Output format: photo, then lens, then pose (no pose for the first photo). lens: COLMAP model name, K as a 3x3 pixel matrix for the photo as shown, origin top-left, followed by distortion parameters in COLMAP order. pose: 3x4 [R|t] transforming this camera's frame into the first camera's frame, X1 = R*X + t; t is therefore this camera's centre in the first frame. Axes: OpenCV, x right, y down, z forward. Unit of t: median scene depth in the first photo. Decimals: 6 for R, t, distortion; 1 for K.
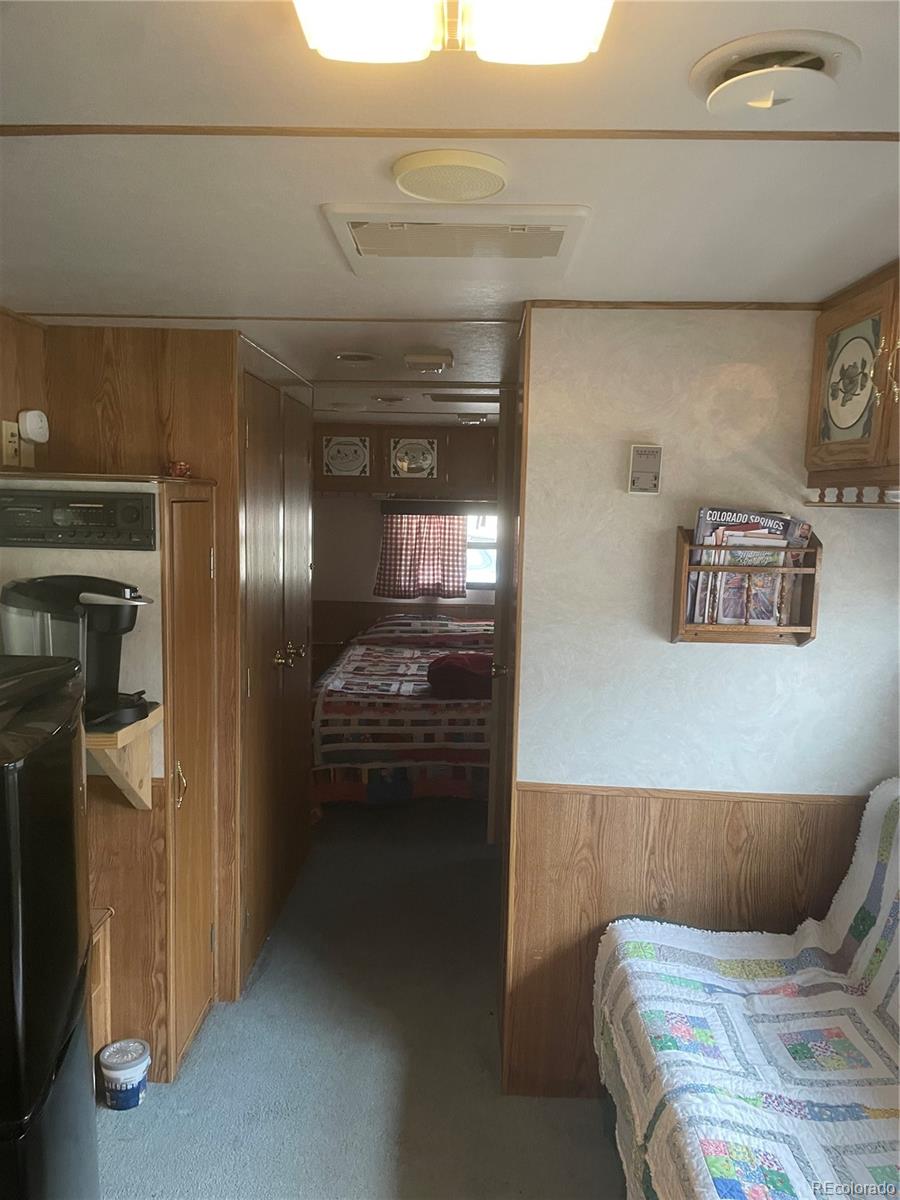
lens RADIAL K [[905.5, 0, 448.7], [0, 905.5, 602.4], [0, 0, 1]] dist [0.009418, -0.009508]
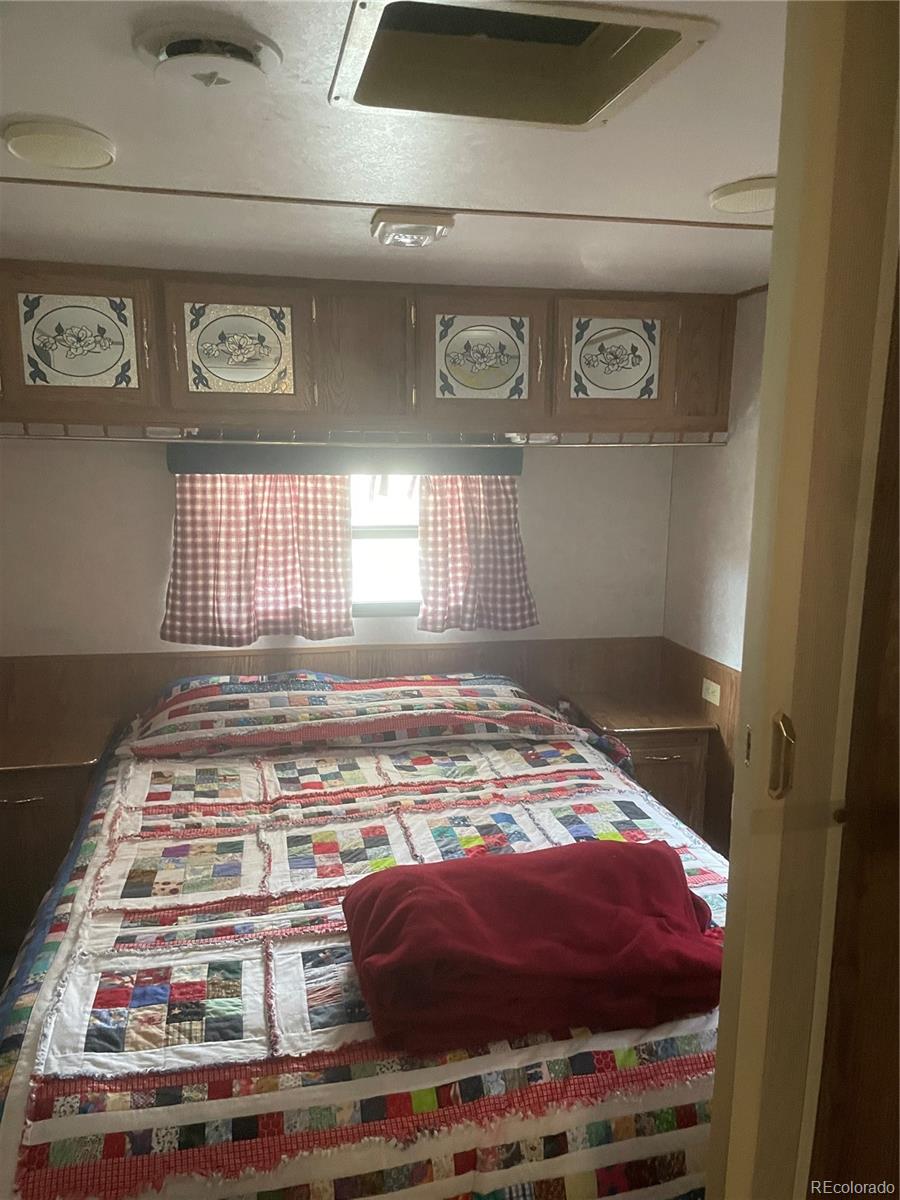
lens RADIAL K [[905.5, 0, 485.9], [0, 905.5, 606.5], [0, 0, 1]] dist [0.009418, -0.009508]
pose [[0.962783, -0.049122, 0.265775, -0.044232], [0.030846, 0.996891, 0.072510, -0.056645], [-0.268510, -0.061614, 0.961304, 0.491986]]
